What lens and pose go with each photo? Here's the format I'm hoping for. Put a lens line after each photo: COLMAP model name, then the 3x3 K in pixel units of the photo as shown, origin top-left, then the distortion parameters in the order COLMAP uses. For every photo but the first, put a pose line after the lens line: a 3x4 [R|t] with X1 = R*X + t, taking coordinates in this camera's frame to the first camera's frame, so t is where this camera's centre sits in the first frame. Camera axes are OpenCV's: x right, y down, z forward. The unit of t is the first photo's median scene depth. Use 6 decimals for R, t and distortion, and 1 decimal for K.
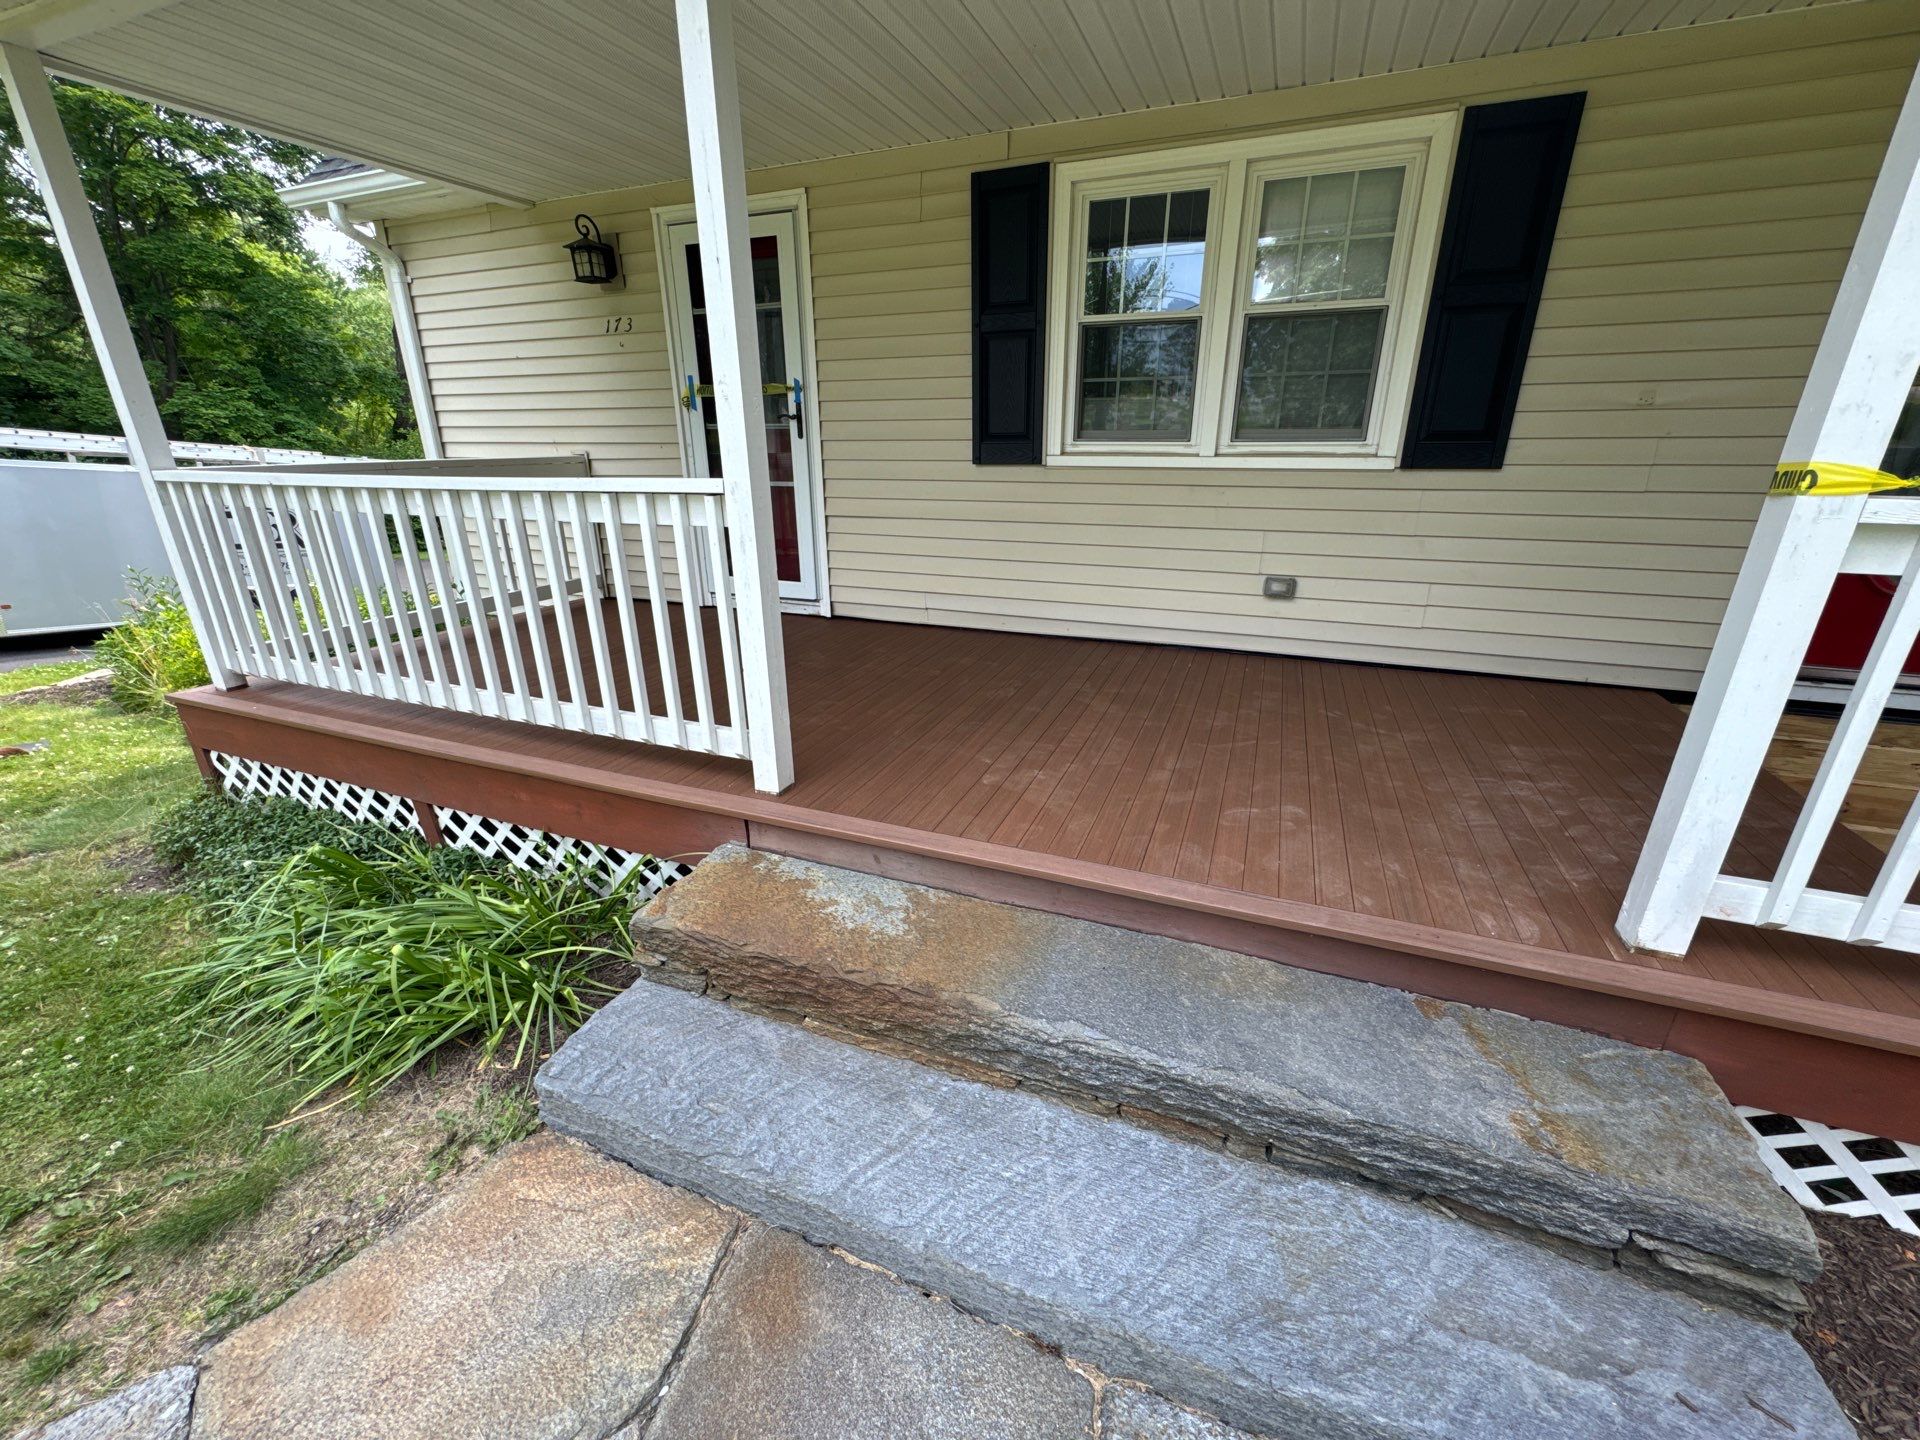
lens RADIAL K [[762.2, 0, 962.0], [0, 762.2, 719.6], [0, 0, 1]] dist [-0.002363, 0.000279]
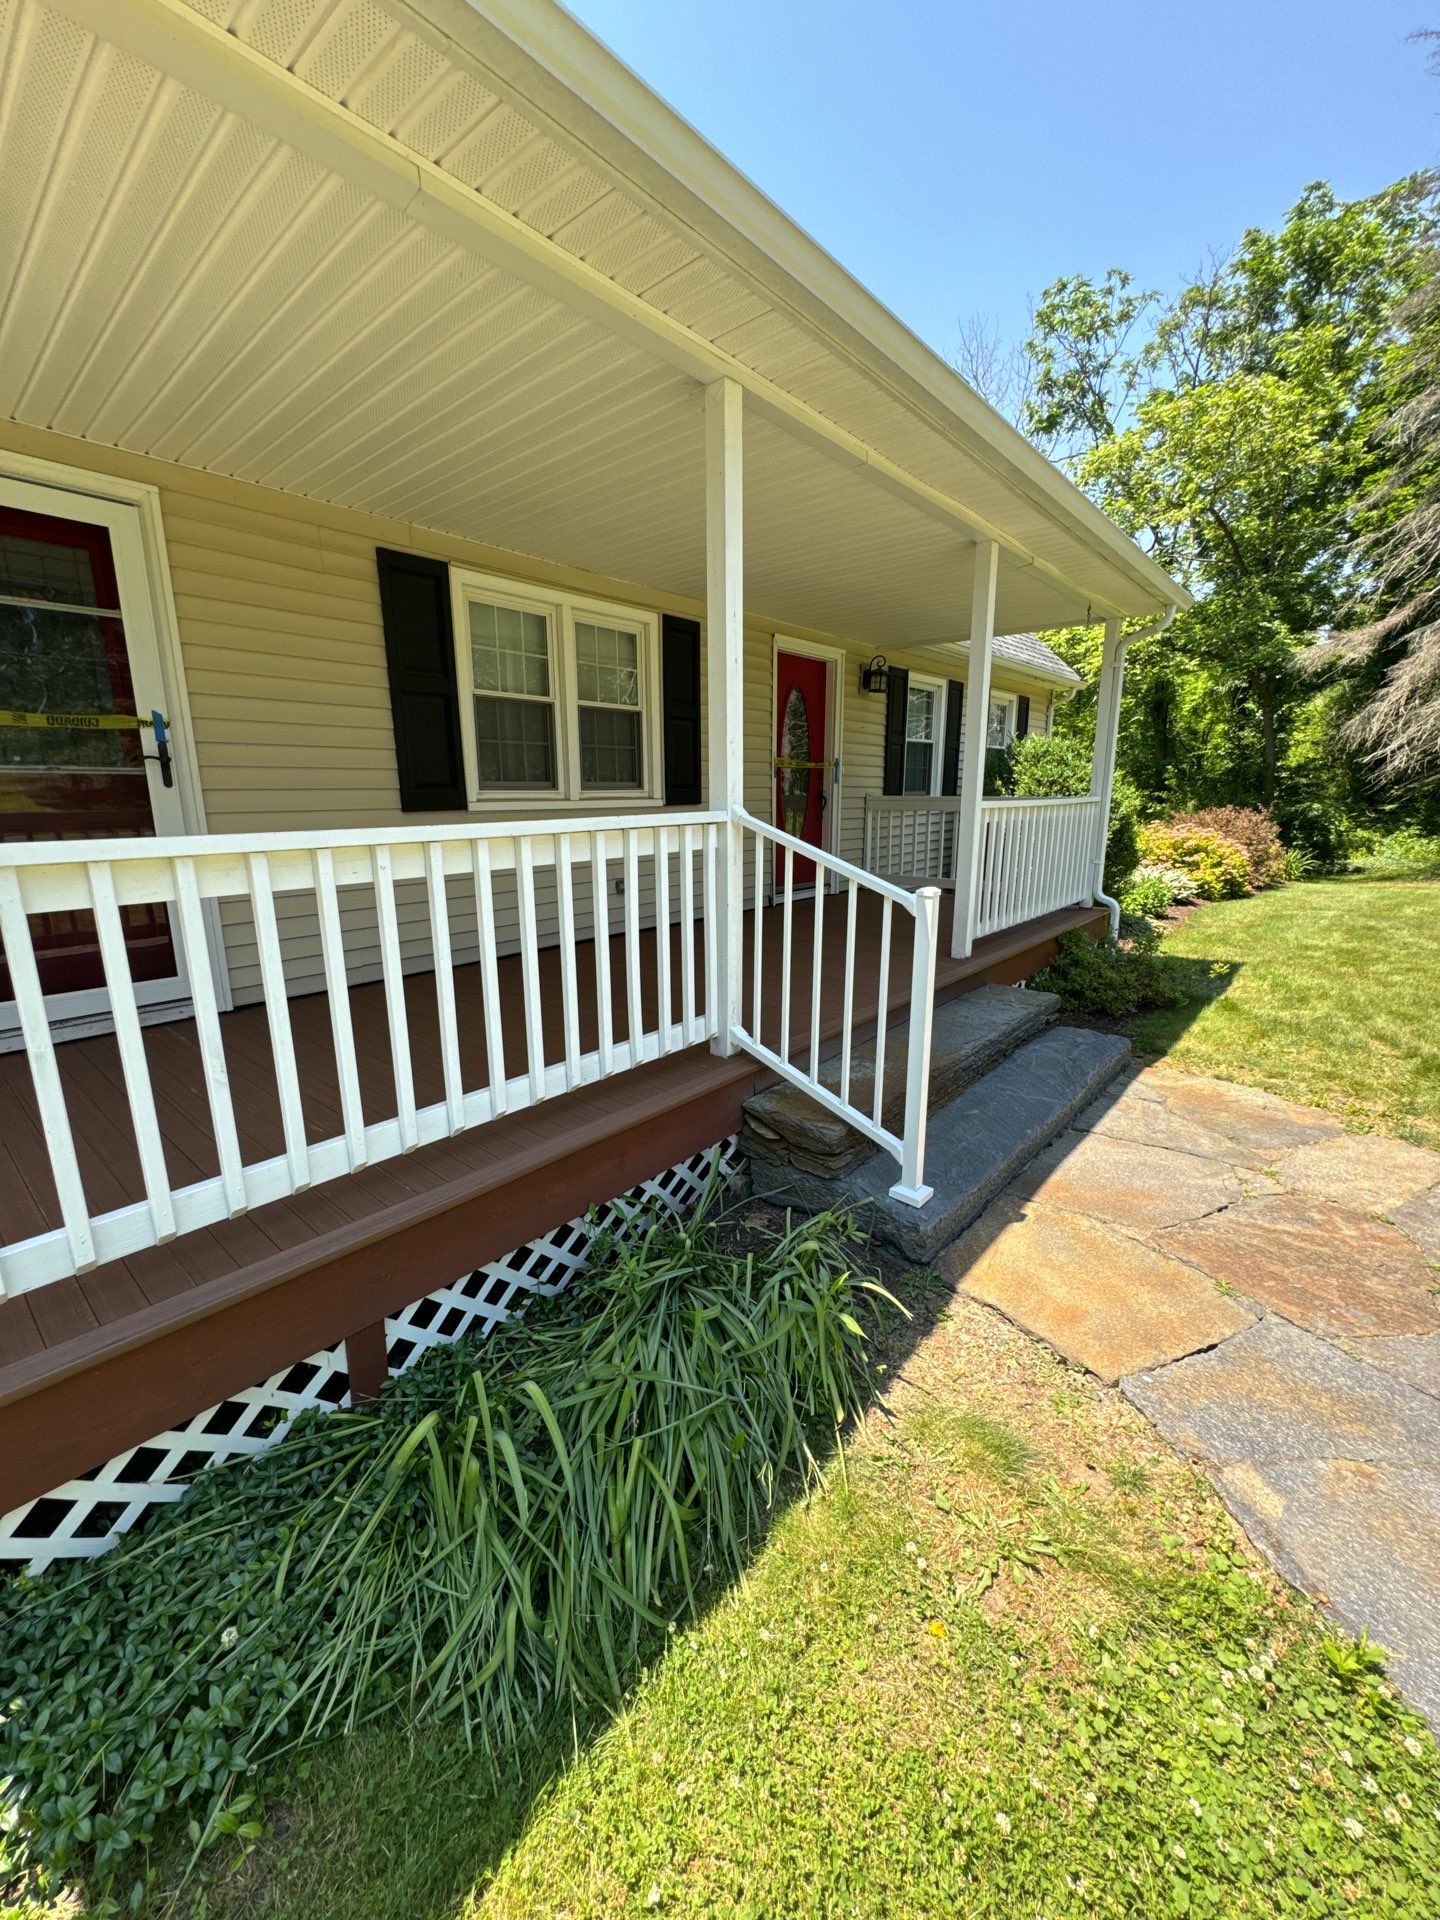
lens RADIAL K [[762.2, 0, 720.0], [0, 762.2, 960.0], [0, 0, 1]] dist [-0.002363, 0.000279]
pose [[0.327398, -0.204510, 0.922489, -1.044832], [0.330107, 0.939534, 0.091131, -0.130456], [-0.885347, 0.274685, 0.375112, 0.380024]]
